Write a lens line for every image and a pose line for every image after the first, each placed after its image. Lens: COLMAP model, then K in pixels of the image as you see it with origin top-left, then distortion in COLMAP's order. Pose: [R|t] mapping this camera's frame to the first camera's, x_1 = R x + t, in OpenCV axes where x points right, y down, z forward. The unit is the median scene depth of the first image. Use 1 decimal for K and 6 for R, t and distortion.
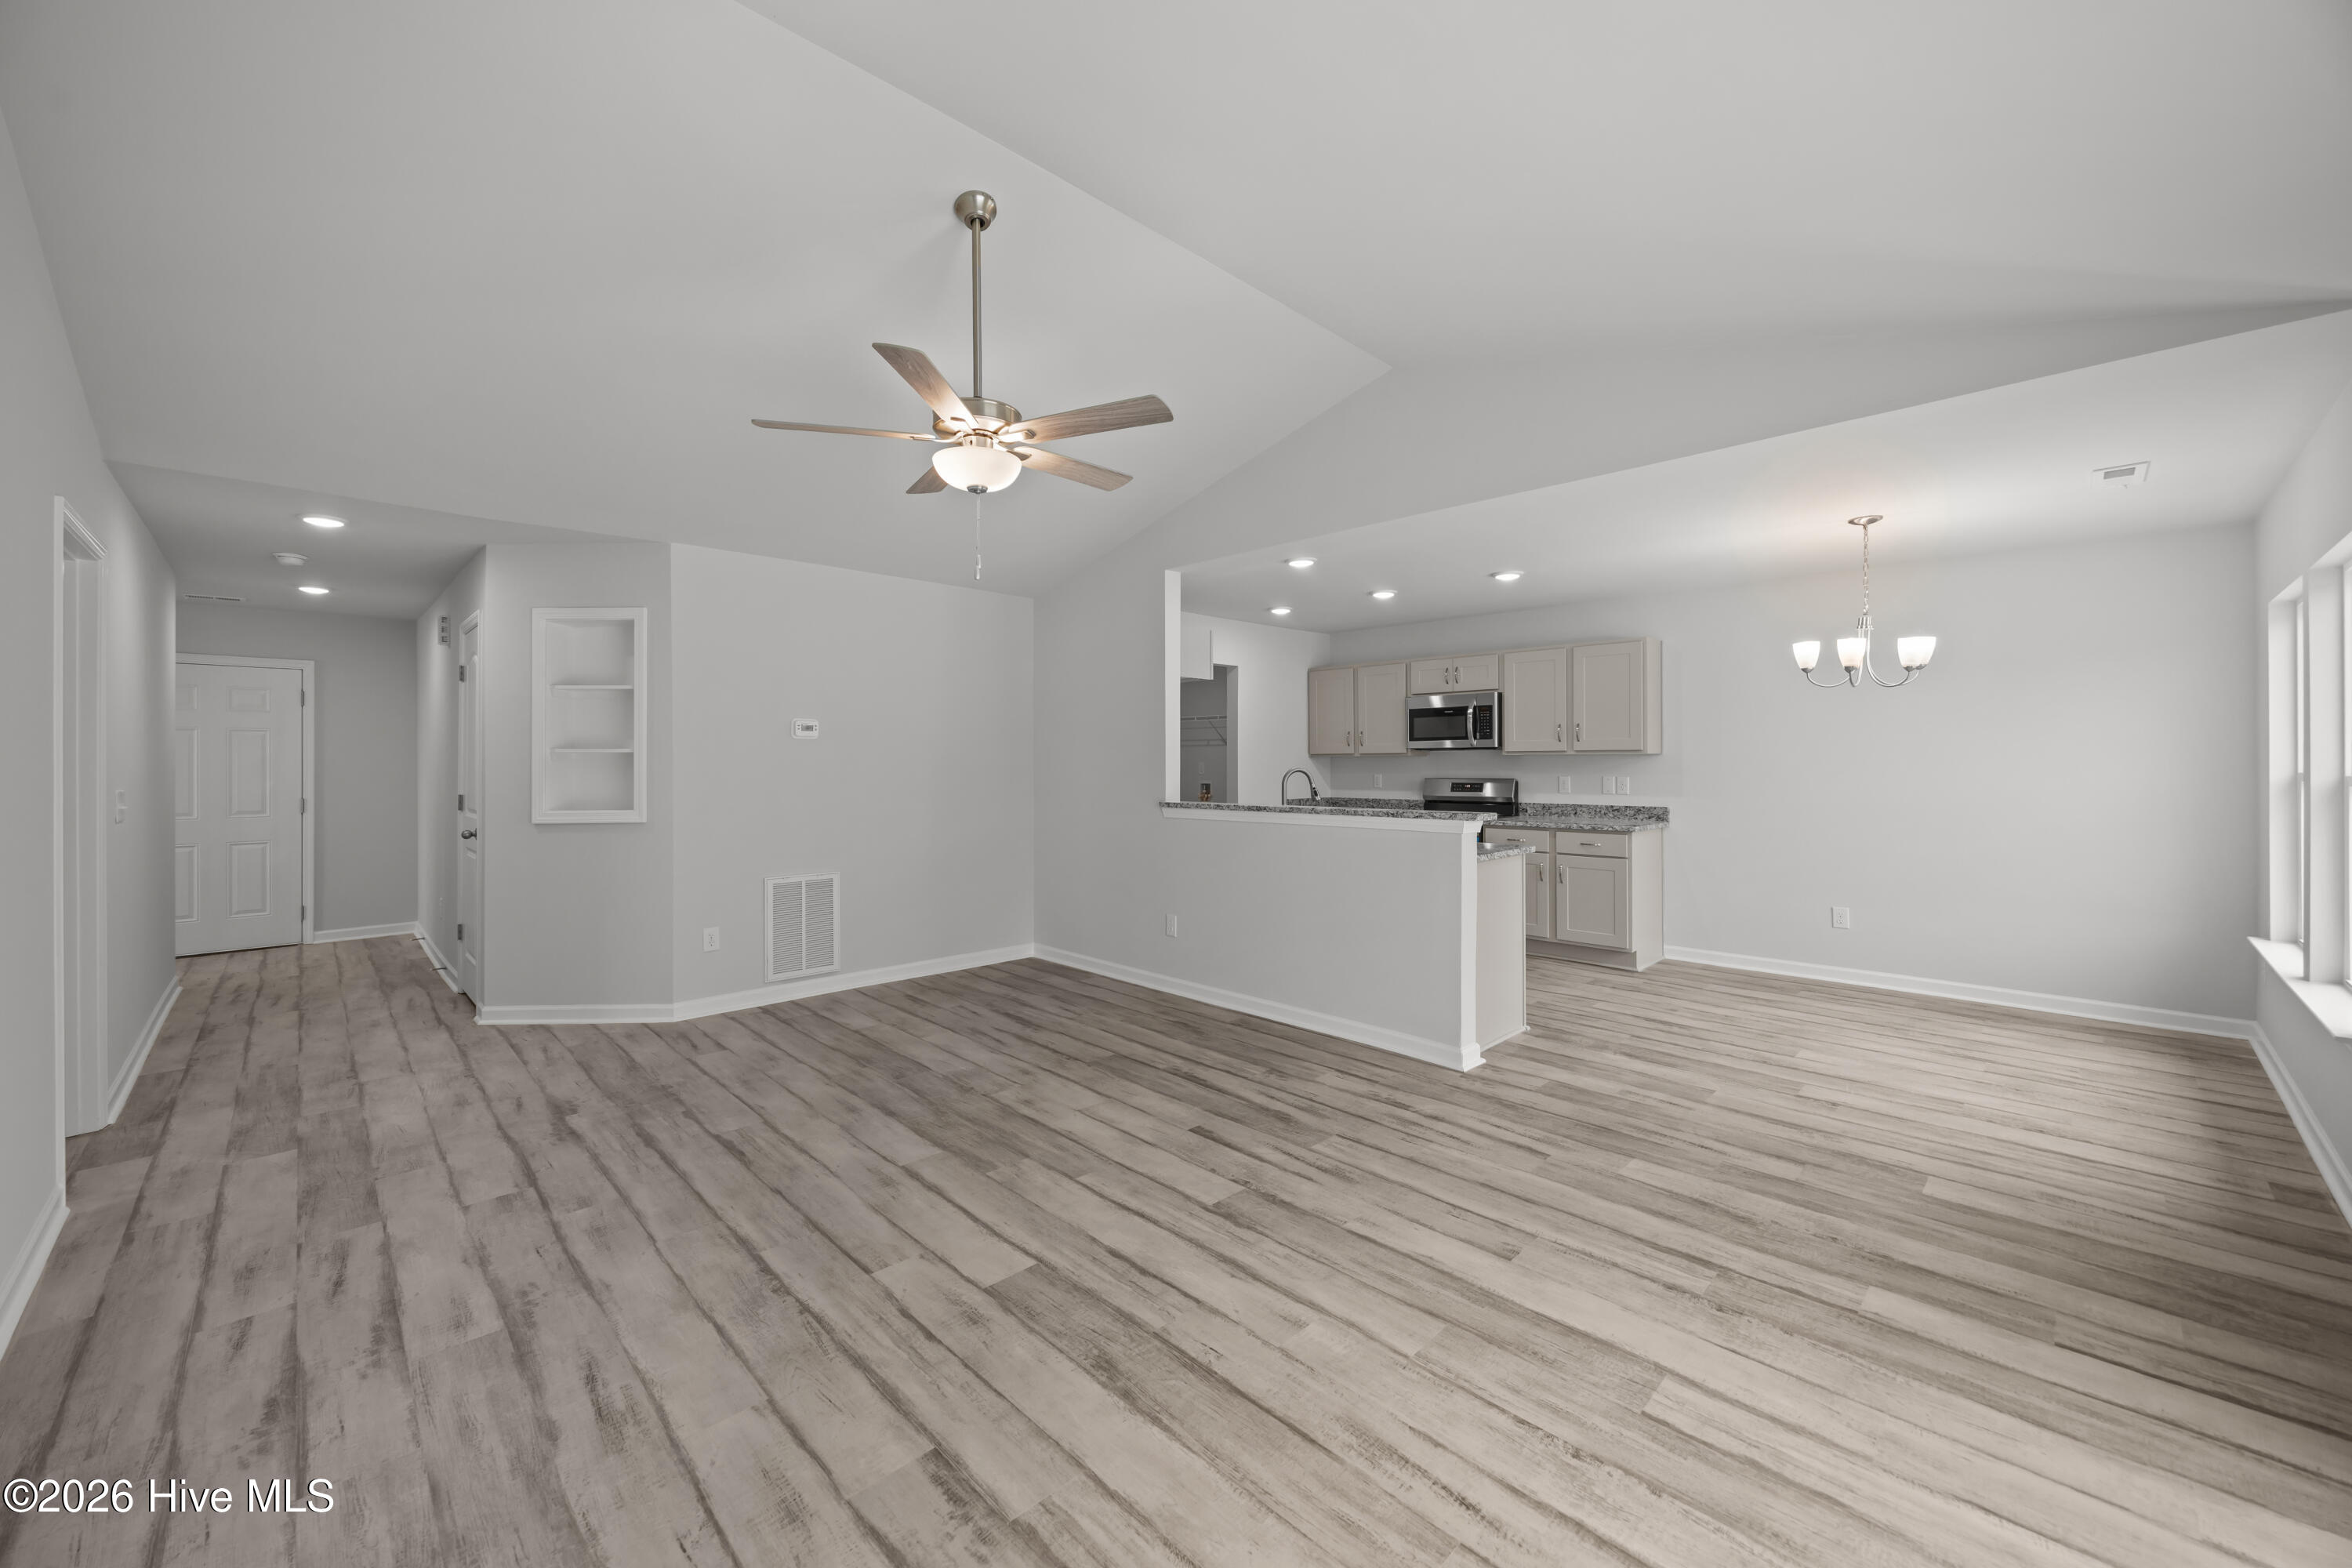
lens RADIAL K [[893.2, 0, 1177.7], [0, 893.2, 763.7], [0, 0, 1]] dist [-0.001549, -0.000197]
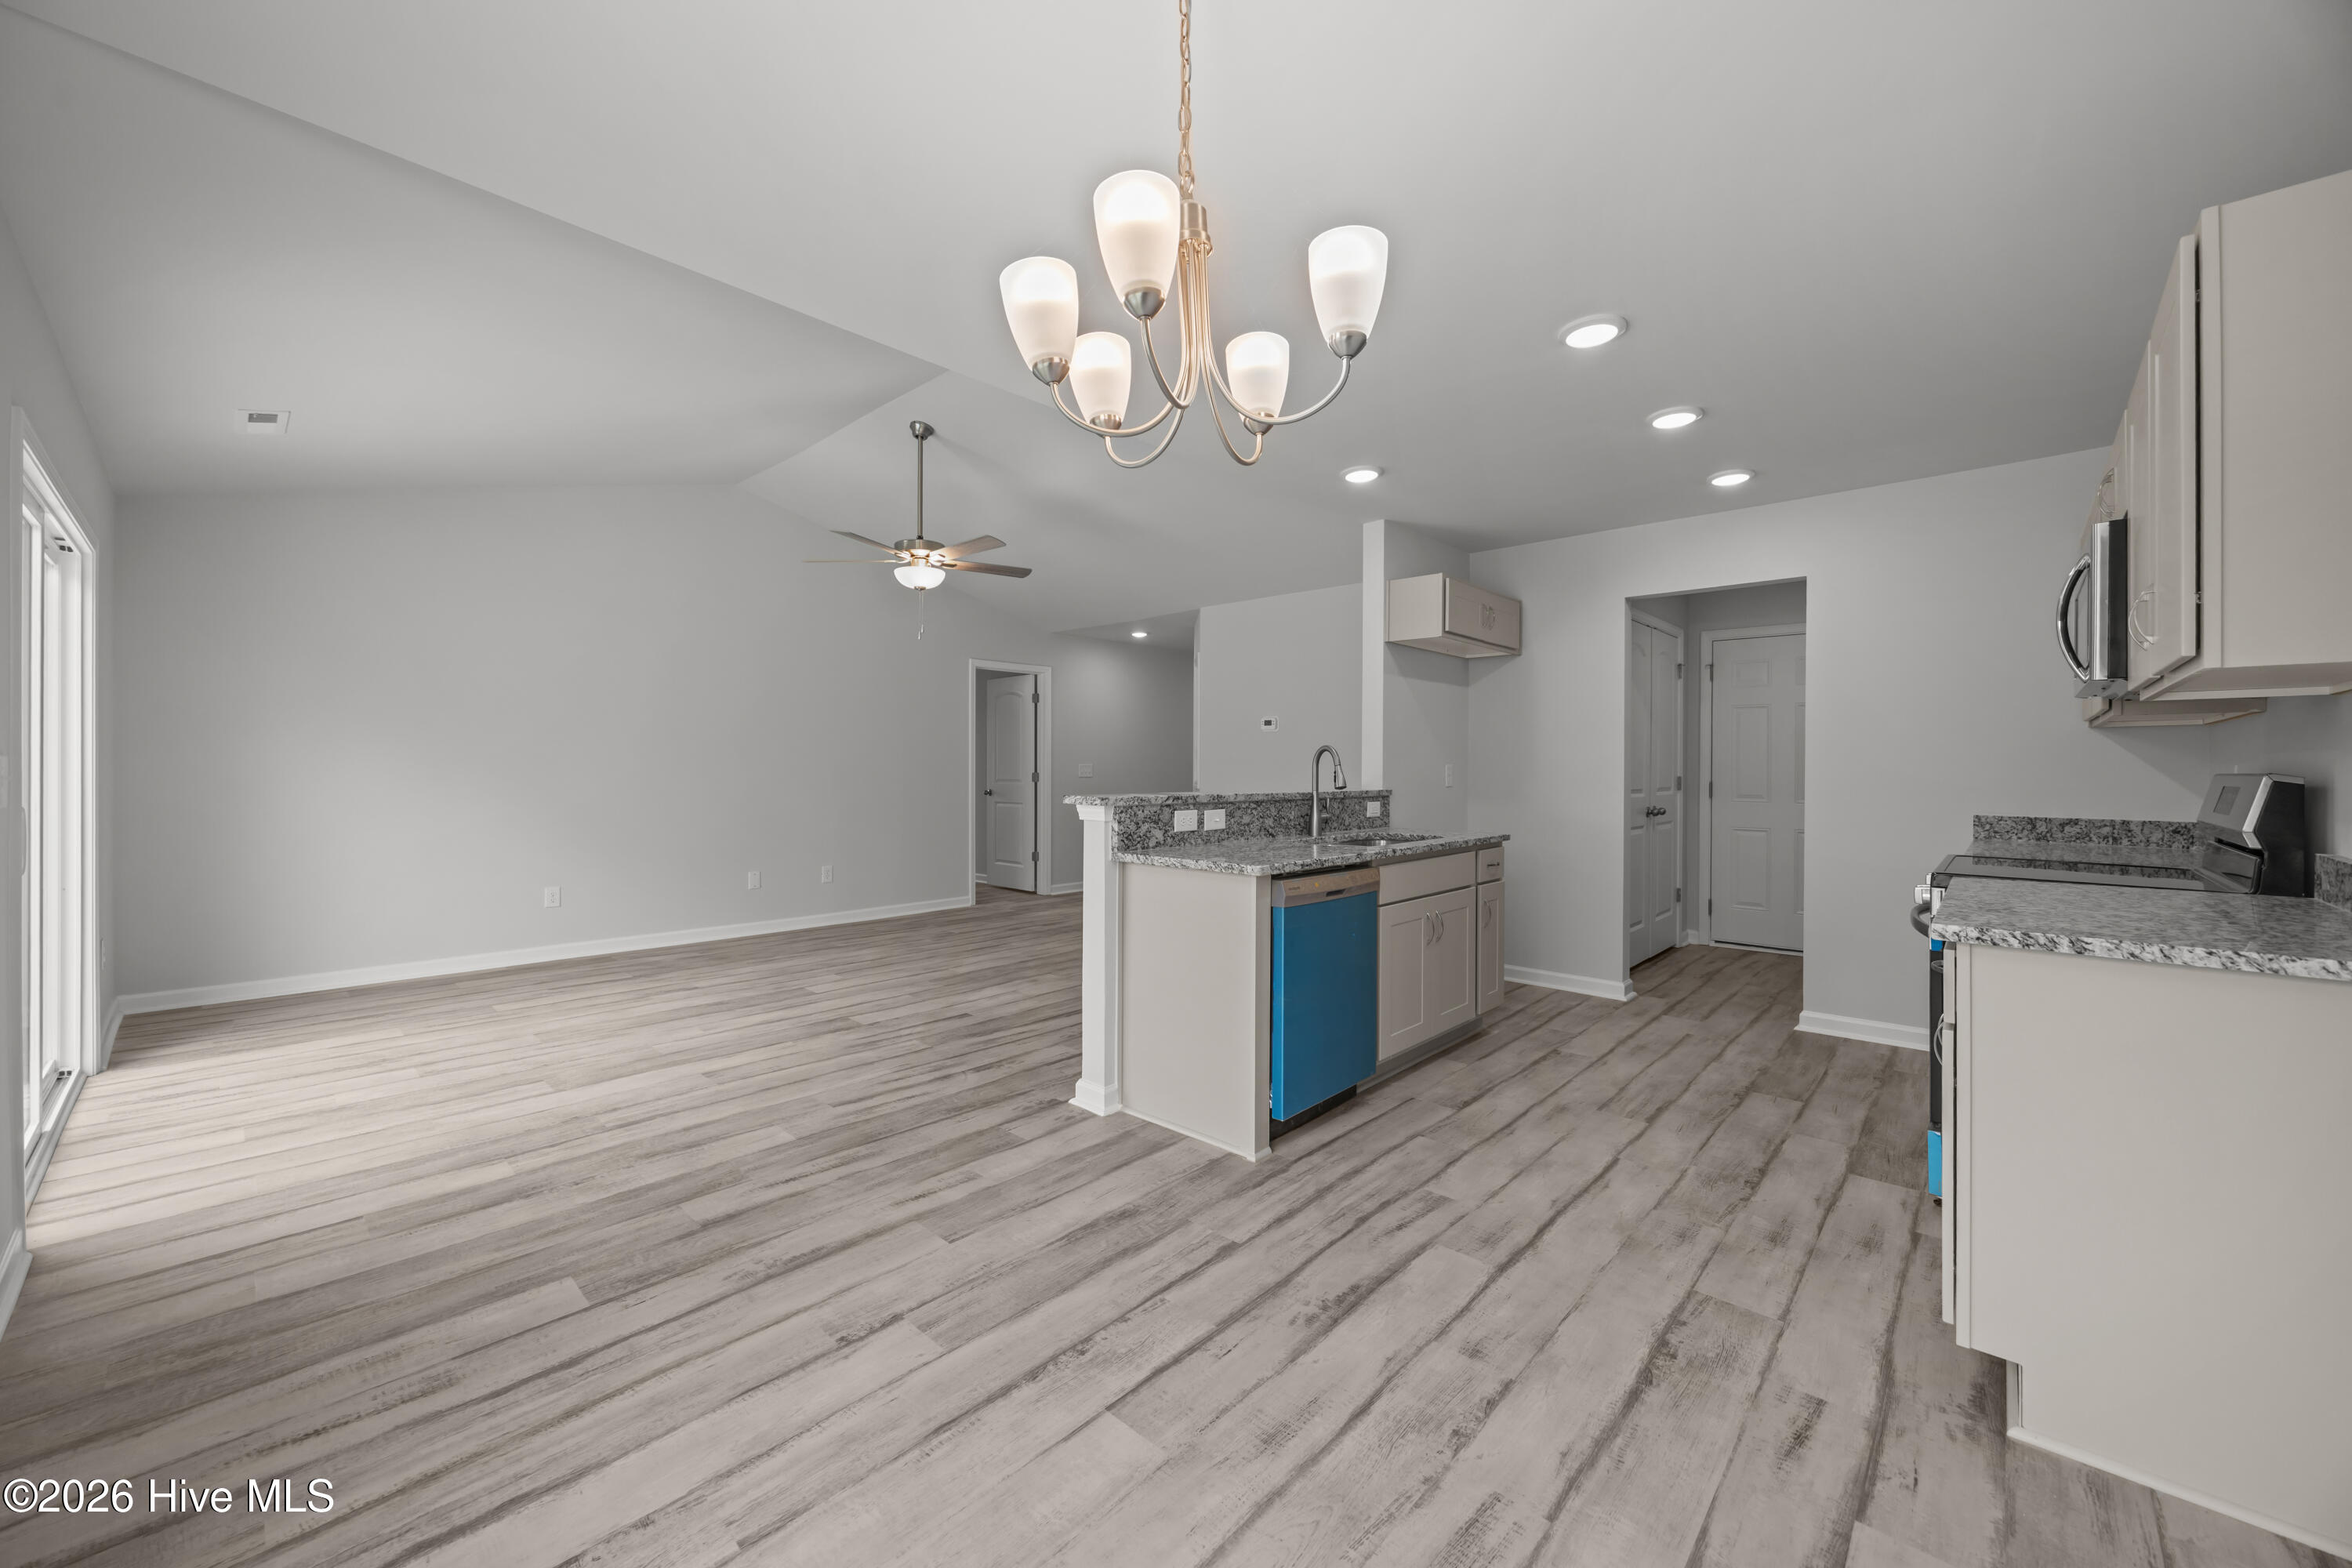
lens RADIAL K [[893.2, 0, 1177.7], [0, 893.2, 763.7], [0, 0, 1]] dist [-0.001549, -0.000197]
pose [[0.048009, 0.001517, -0.998846, 1.504059], [-0.004751, 0.999988, 0.001290, 0.033069], [0.998836, 0.004684, 0.048016, 1.371280]]
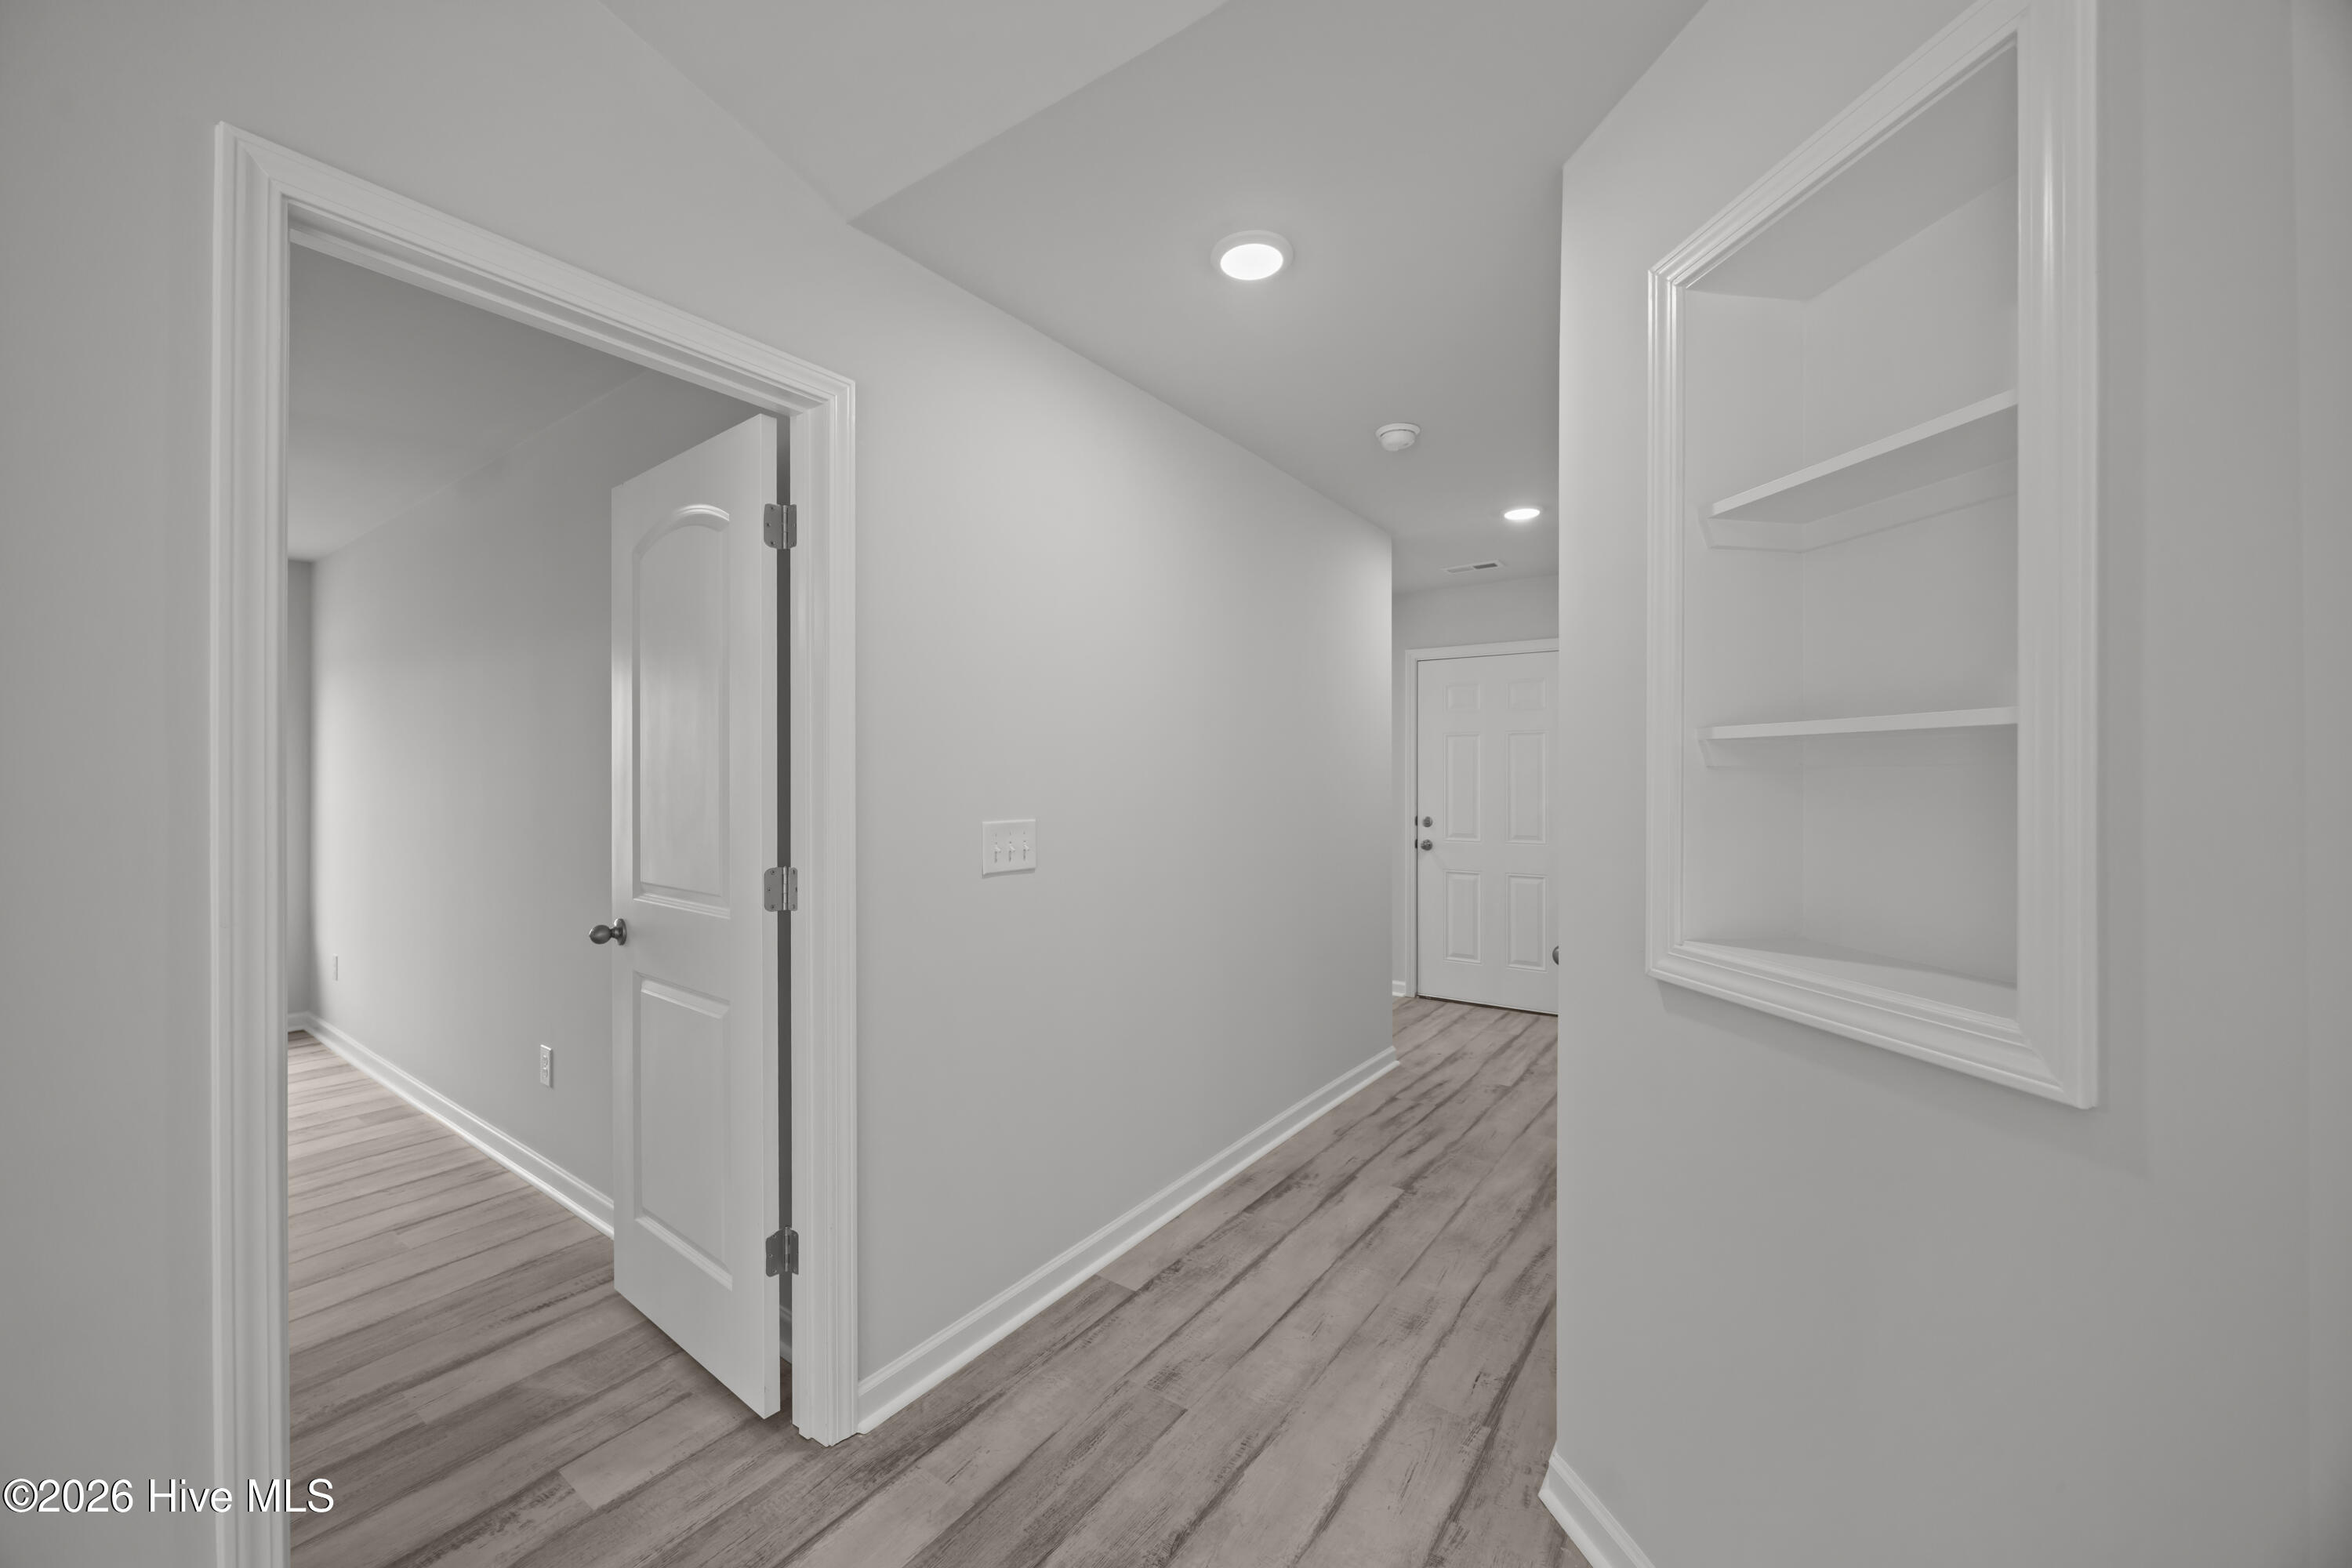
lens RADIAL K [[893.2, 0, 1177.7], [0, 893.2, 763.7], [0, 0, 1]] dist [-0.001549, -0.000197]
pose [[0.177753, -0.000061, -0.984075, -0.692885], [-0.001702, 0.999998, -0.000370, -0.005700], [0.984074, 0.001740, 0.177753, 1.214979]]
